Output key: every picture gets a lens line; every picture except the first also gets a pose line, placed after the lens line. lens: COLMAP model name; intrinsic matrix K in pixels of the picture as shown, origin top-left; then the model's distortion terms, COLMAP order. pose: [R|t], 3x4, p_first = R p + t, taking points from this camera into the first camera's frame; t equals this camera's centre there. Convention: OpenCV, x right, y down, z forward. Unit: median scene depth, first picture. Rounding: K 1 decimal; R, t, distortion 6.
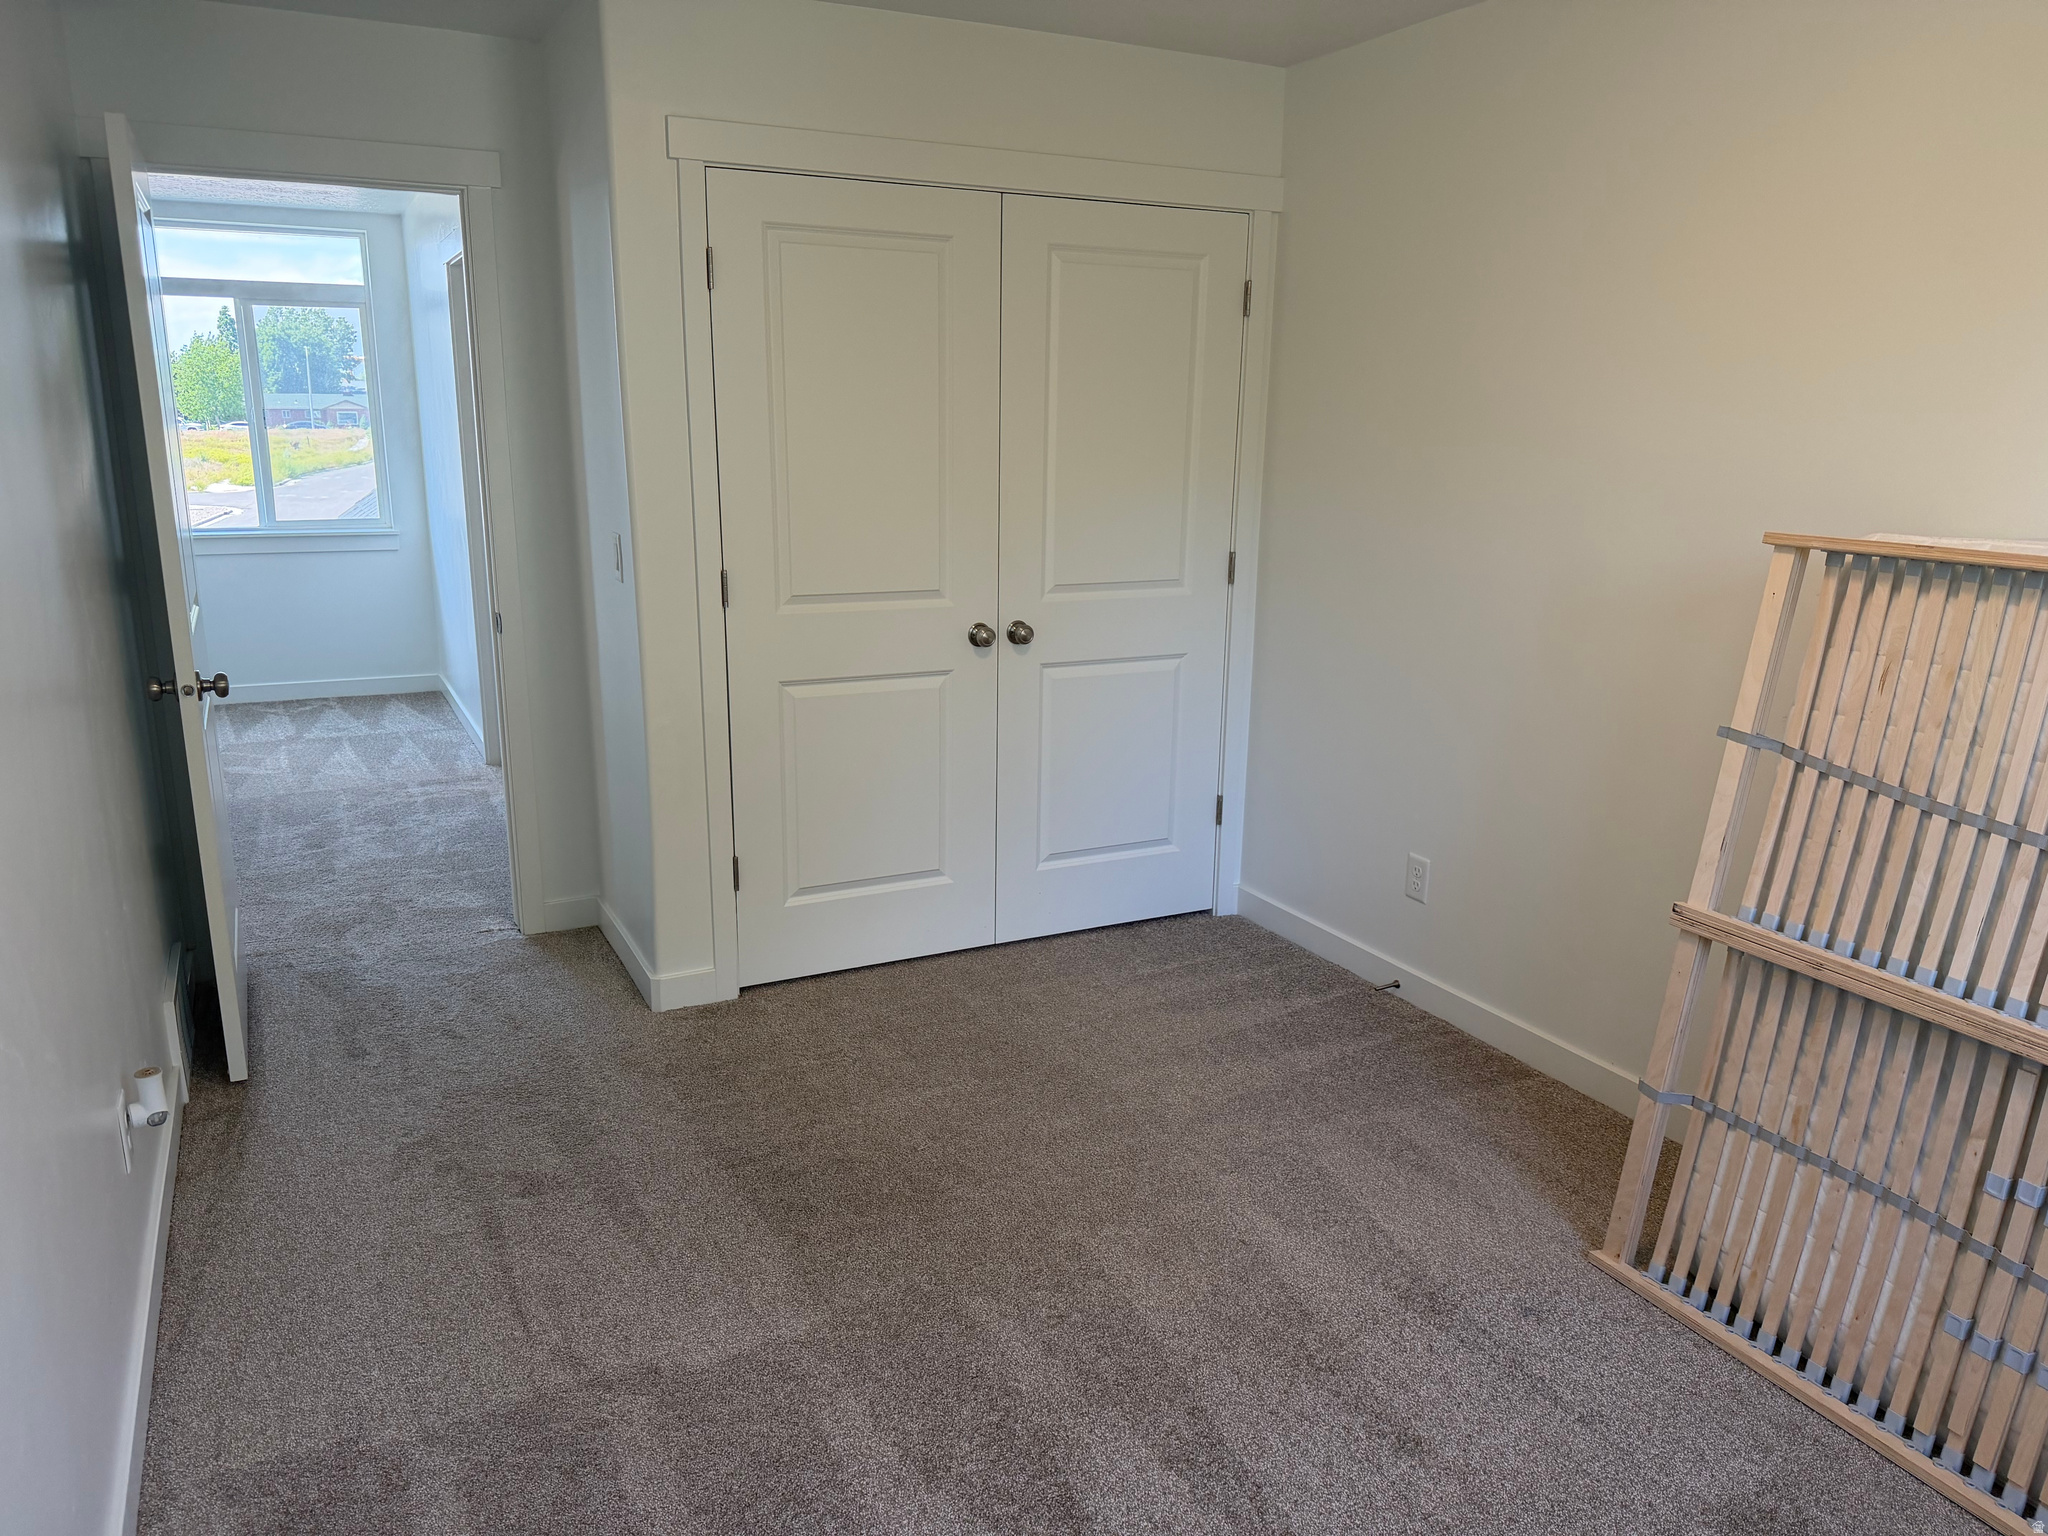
lens RADIAL K [[1407.4, 0, 1013.8], [0, 1407.4, 767.3], [0, 0, 1]] dist [0.058585, -0.070056]
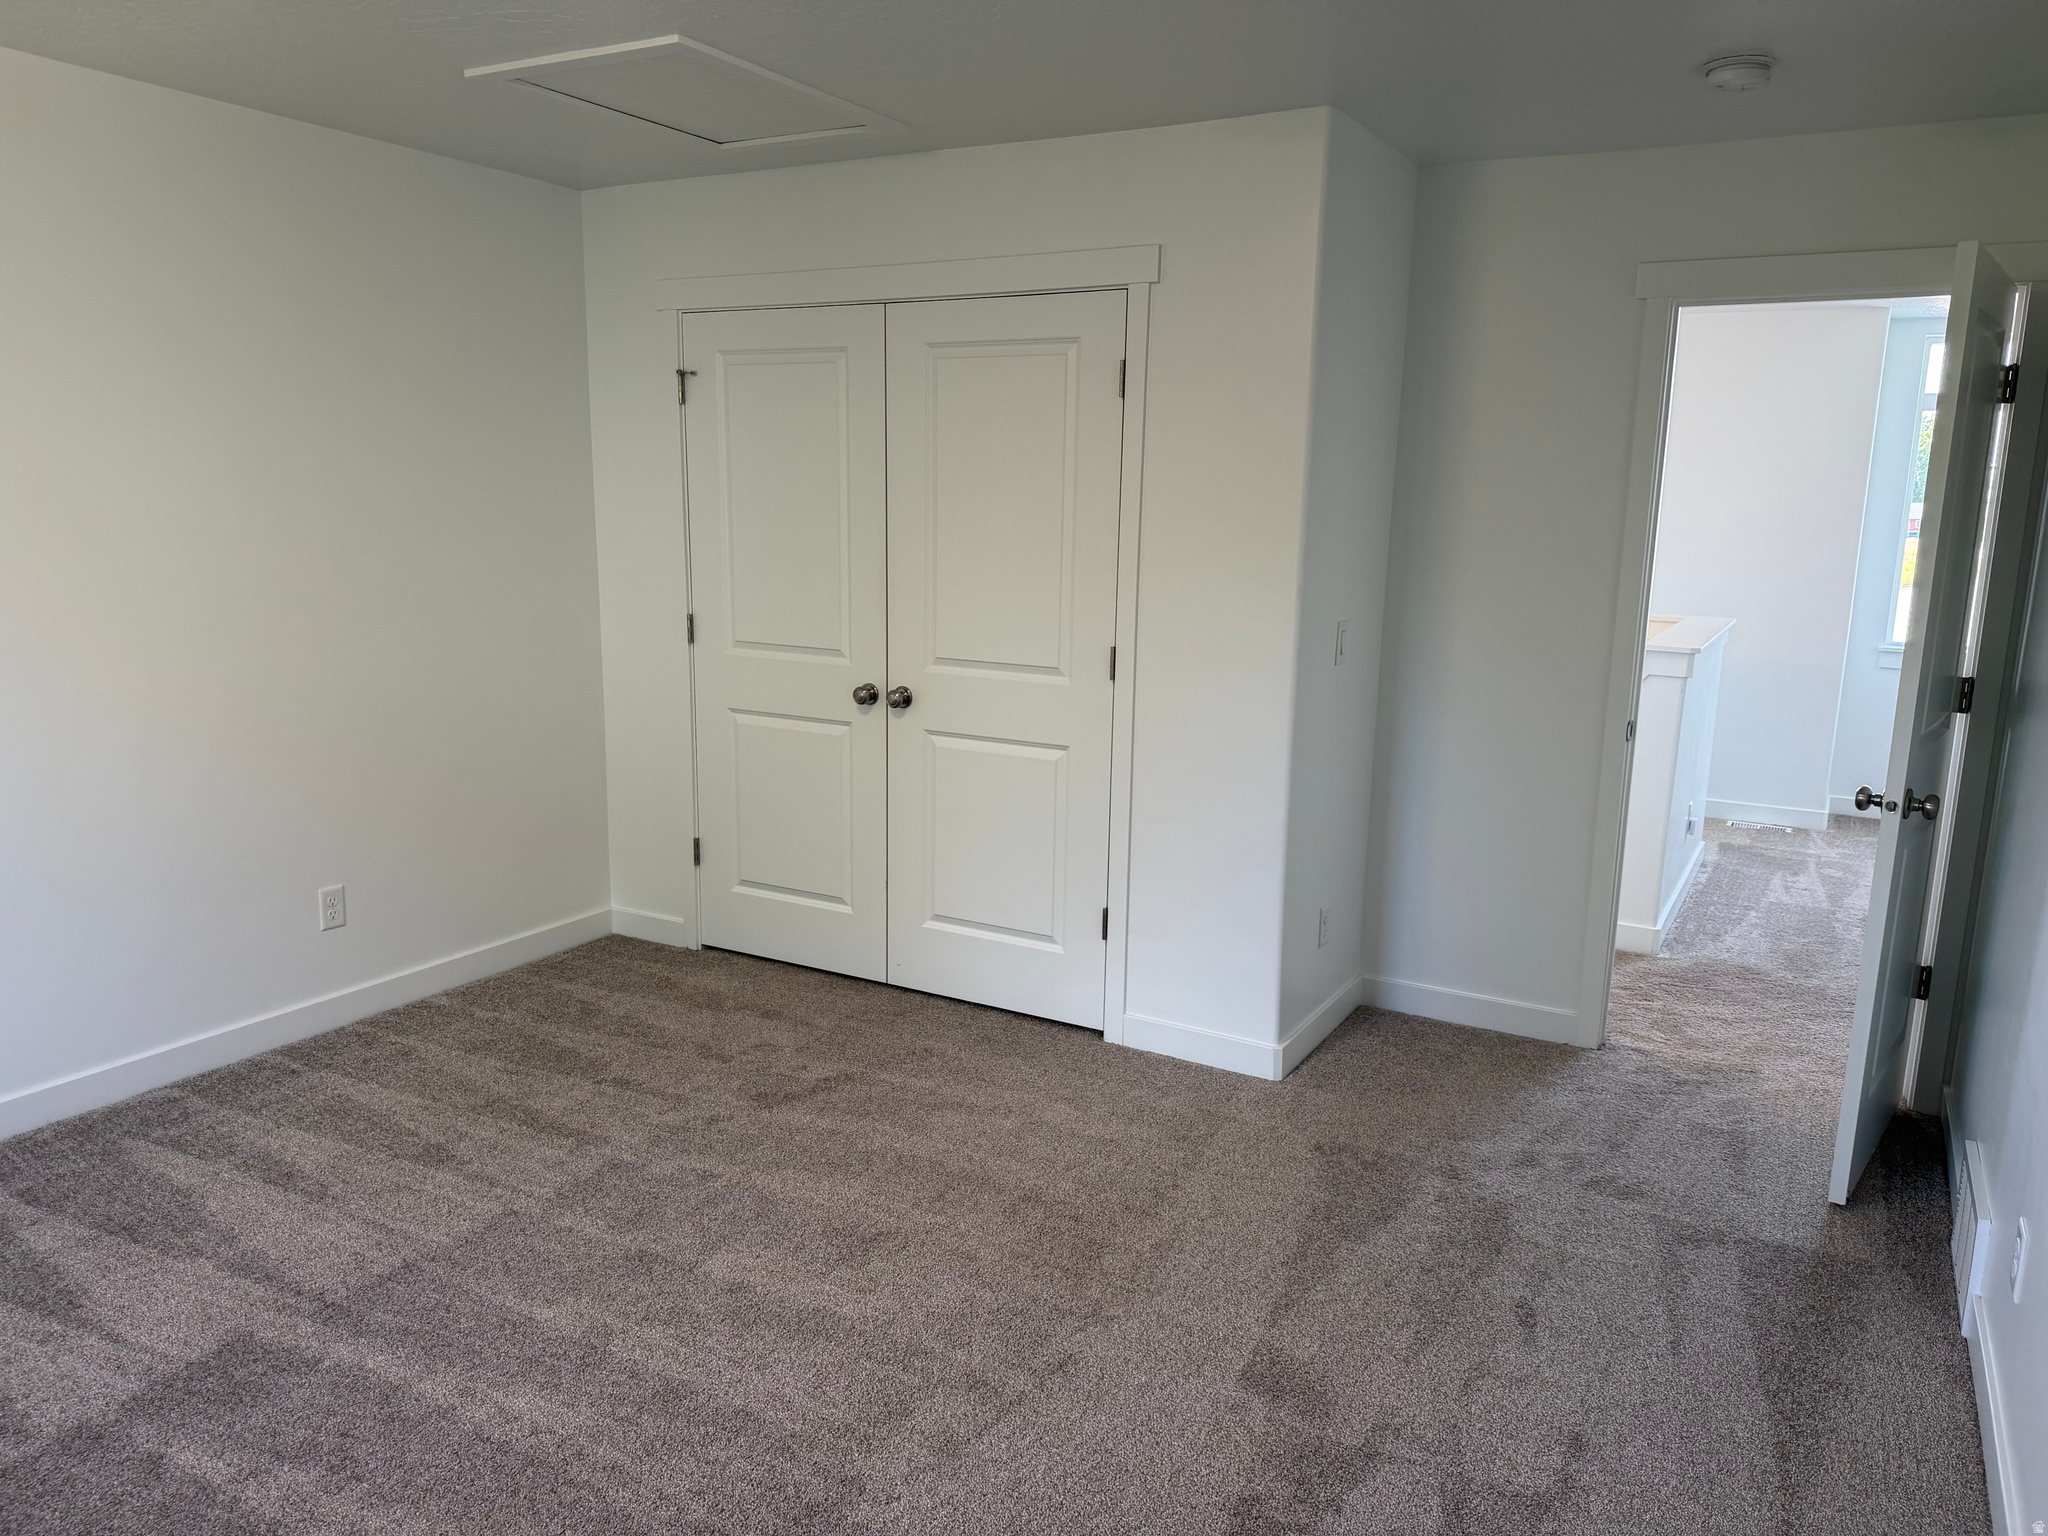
lens RADIAL K [[1407.4, 0, 1013.8], [0, 1407.4, 767.3], [0, 0, 1]] dist [0.058585, -0.070056]
pose [[0.558286, 0.149411, -0.816084, 0.939907], [-0.207953, 0.977450, 0.036693, -0.100616], [0.803164, 0.149222, 0.576767, 0.454567]]
